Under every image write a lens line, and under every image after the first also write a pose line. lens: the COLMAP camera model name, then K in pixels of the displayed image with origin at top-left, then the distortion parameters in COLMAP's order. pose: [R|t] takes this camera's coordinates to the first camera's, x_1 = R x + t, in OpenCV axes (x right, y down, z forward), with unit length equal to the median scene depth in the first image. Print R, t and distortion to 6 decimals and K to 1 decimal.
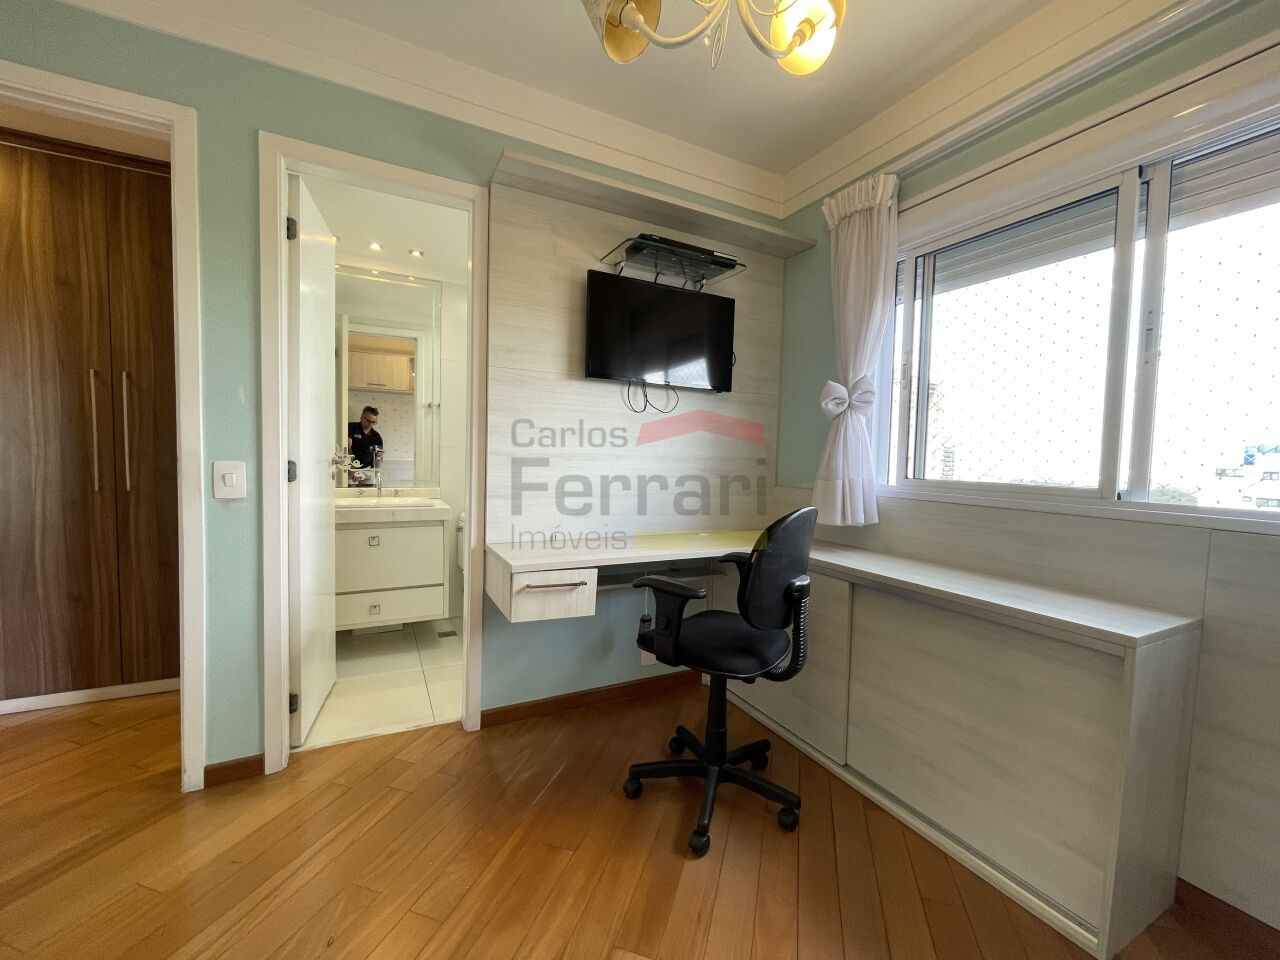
lens RADIAL K [[514.1, 0, 632.9], [0, 514.1, 476.8], [0, 0, 1]] dist [0.000653, 0.000925]
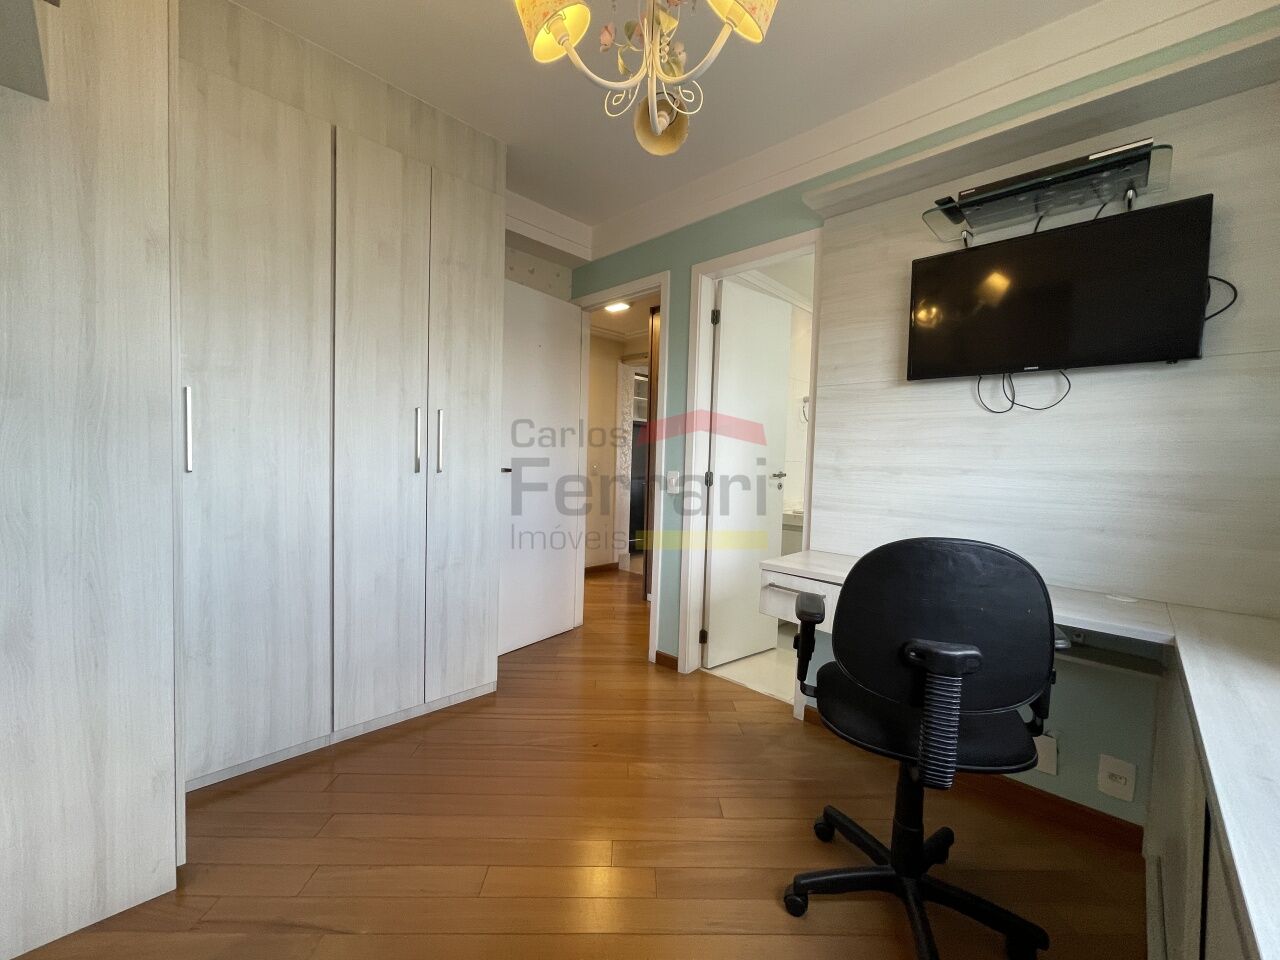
lens RADIAL K [[514.1, 0, 632.3], [0, 514.1, 481.7], [0, 0, 1]] dist [0.000653, 0.000925]
pose [[0.329582, 0.018009, -0.943955, 0.622769], [-0.068862, 0.997614, -0.005011, 0.019125], [0.941612, 0.066654, 0.330035, 0.279164]]
